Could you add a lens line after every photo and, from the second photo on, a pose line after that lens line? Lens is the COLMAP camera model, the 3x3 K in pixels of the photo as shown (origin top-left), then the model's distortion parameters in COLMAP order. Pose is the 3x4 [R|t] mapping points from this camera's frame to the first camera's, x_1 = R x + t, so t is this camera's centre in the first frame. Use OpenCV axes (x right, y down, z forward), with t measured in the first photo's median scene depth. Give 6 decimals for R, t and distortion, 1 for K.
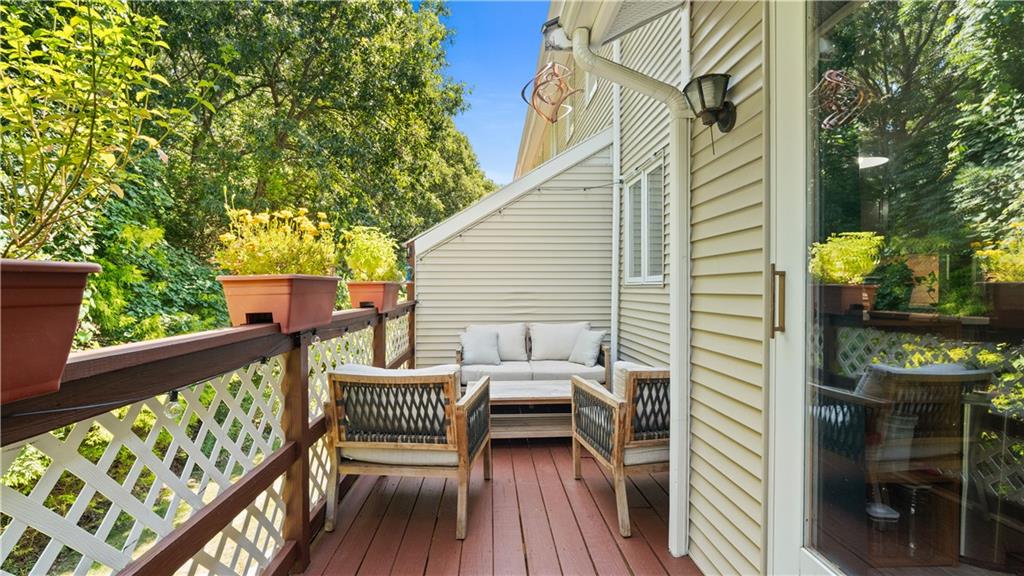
lens RADIAL K [[488.4, 0, 512.9], [0, 488.4, 283.1], [0, 0, 1]] dist [-0.002230, 0.000376]
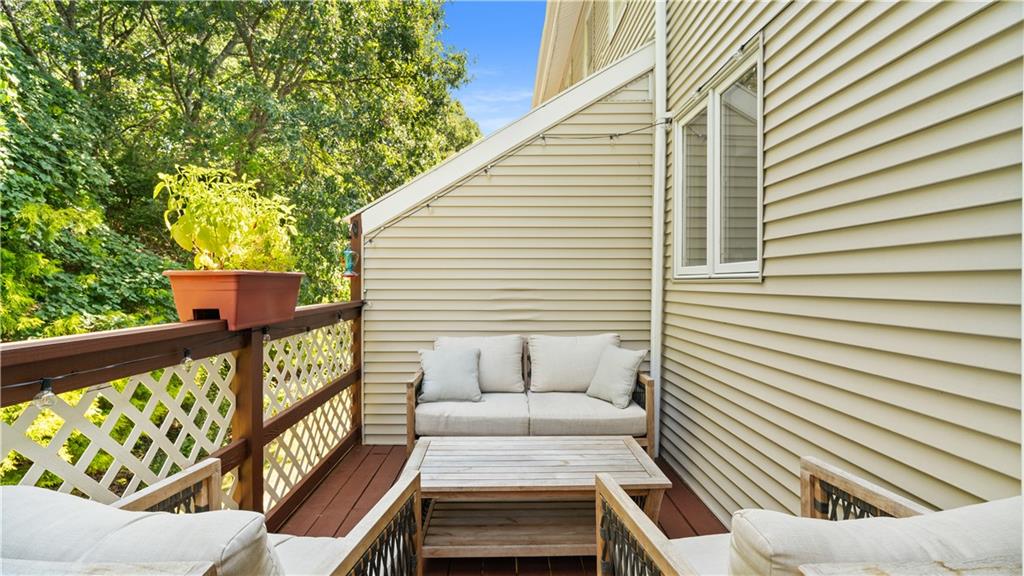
lens RADIAL K [[475.6, 0, 505.7], [0, 475.6, 286.2], [0, 0, 1]] dist [-0.000437, -0.000046]
pose [[0.998785, 0.002113, -0.049239, 0.034365], [-0.001141, 0.999804, 0.019761, 0.001791], [0.049271, -0.019680, 0.998592, 0.337740]]
